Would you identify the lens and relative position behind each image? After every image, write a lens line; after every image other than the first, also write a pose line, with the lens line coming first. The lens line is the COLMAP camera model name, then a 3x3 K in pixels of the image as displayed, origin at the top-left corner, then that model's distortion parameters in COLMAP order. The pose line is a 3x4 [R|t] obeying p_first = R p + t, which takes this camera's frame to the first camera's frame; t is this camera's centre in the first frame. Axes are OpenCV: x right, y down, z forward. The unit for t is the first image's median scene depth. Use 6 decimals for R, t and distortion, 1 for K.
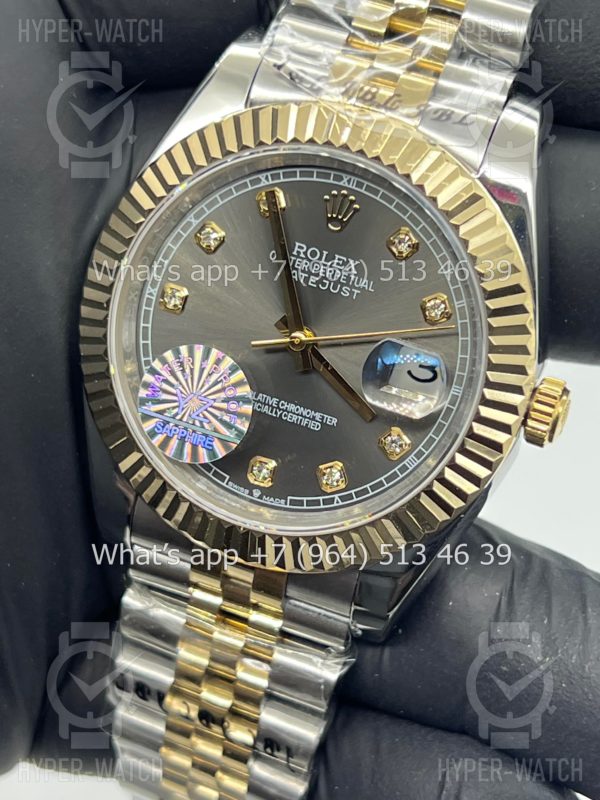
lens RADIAL K [[2035.9, 0, 300.0], [0, 2035.9, 400.0], [0, 0, 1]] dist [0.278991, -0.558957]
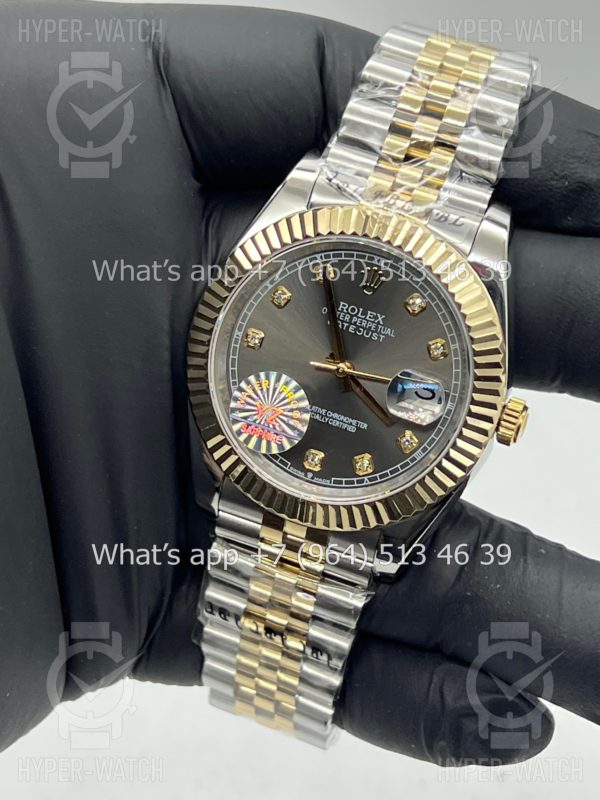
lens RADIAL K [[2035.9, 0, 300.0], [0, 2035.9, 400.0], [0, 0, 1]] dist [0.278991, -0.558957]
pose [[0.999303, 0.015638, 0.033909, -0.078755], [-0.015429, 0.999861, -0.006393, 0.001934], [-0.034004, 0.005866, 0.999404, -0.442389]]
